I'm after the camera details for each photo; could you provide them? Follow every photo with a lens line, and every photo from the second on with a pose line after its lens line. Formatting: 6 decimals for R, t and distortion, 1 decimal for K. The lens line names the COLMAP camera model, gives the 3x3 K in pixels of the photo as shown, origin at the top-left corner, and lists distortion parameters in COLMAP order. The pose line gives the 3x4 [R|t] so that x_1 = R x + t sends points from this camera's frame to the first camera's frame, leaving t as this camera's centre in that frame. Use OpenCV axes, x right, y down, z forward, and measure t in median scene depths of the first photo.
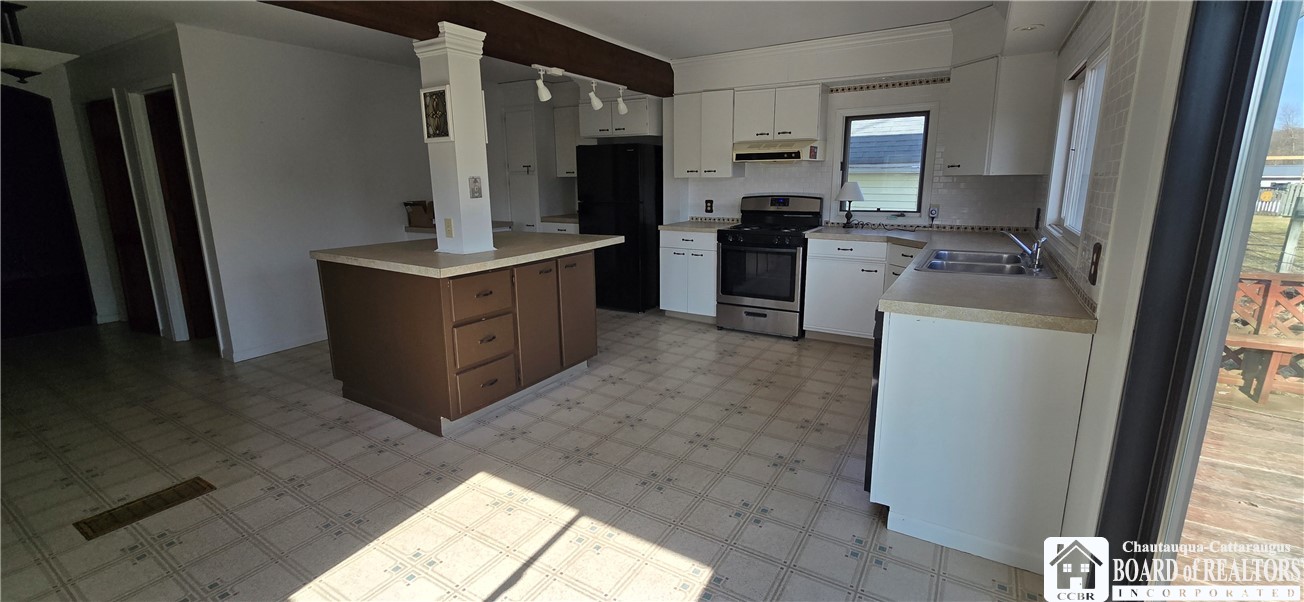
lens RADIAL K [[531.9, 0, 659.7], [0, 531.9, 291.8], [0, 0, 1]] dist [-0.000283, -0.003408]
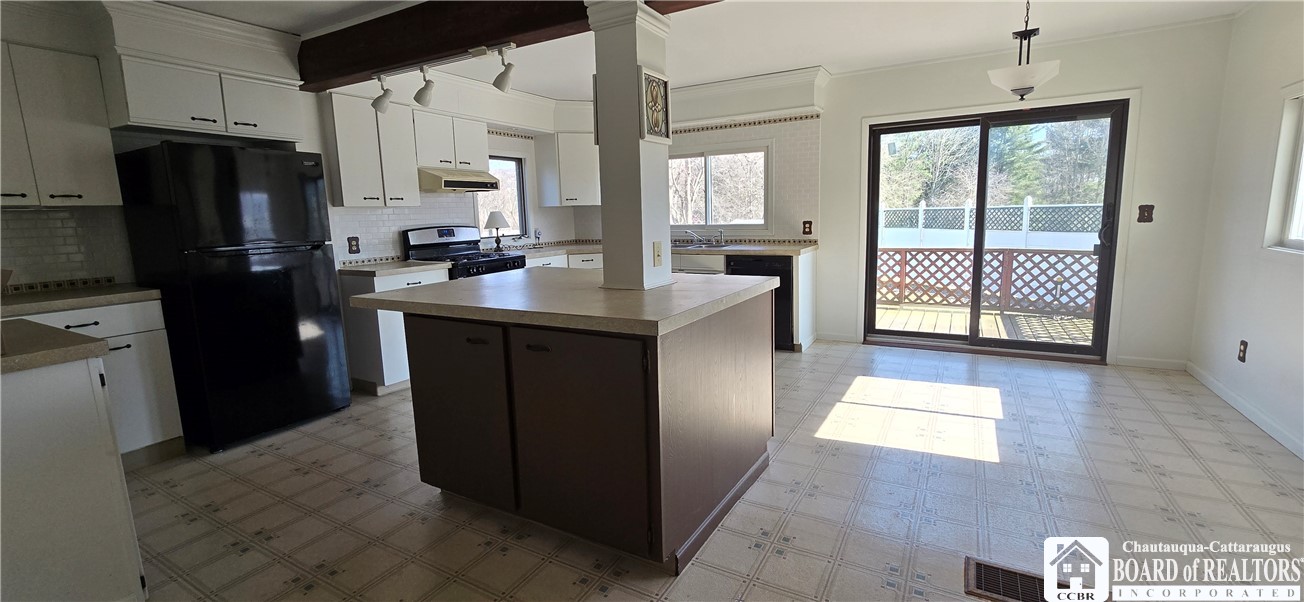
lens RADIAL K [[531.9, 0, 659.7], [0, 531.9, 291.8], [0, 0, 1]] dist [-0.000283, -0.003408]
pose [[-0.026506, -0.139911, 0.989809, -0.845128], [0.233688, 0.961855, 0.142218, -0.127817], [-0.971950, 0.235076, 0.007201, 0.728174]]
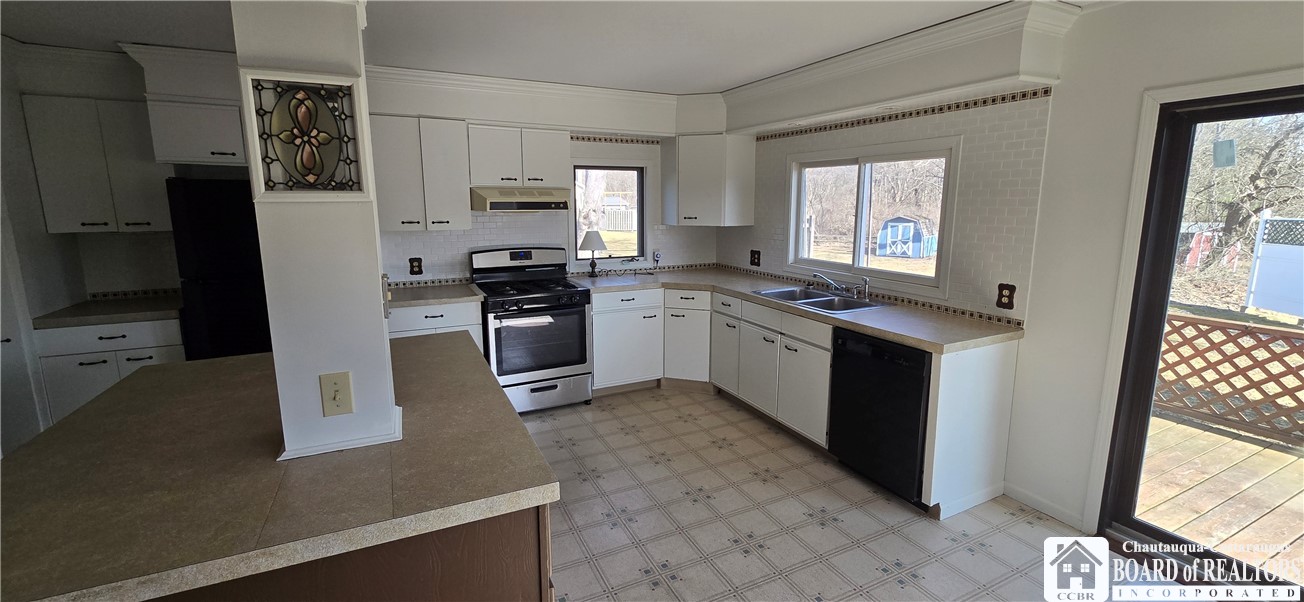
lens RADIAL K [[531.9, 0, 659.7], [0, 531.9, 291.8], [0, 0, 1]] dist [-0.000283, -0.003408]
pose [[0.531024, -0.134758, 0.836572, -0.442822], [0.169496, 0.984213, 0.050951, -0.131015], [-0.830231, 0.114740, 0.545482, 0.386248]]
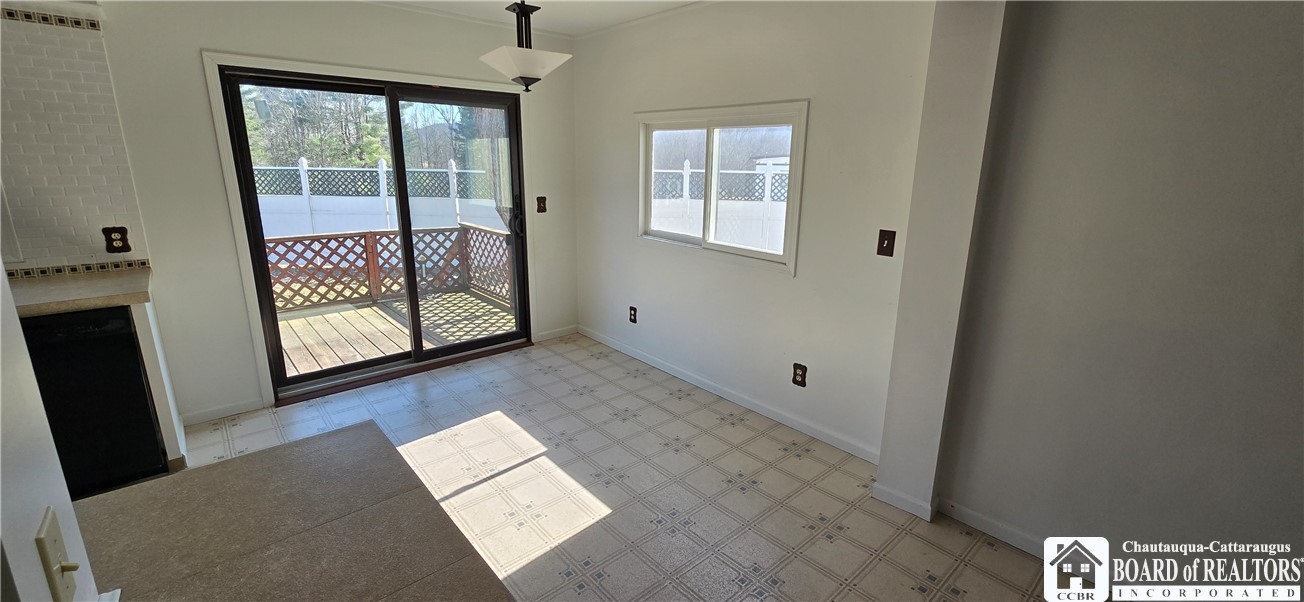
lens RADIAL K [[531.9, 0, 659.7], [0, 531.9, 291.8], [0, 0, 1]] dist [-0.000283, -0.003408]
pose [[-0.957803, -0.081234, 0.275707, -0.462570], [0.045755, 0.903905, 0.425280, -0.200289], [-0.283761, 0.419949, -0.862045, 0.766834]]
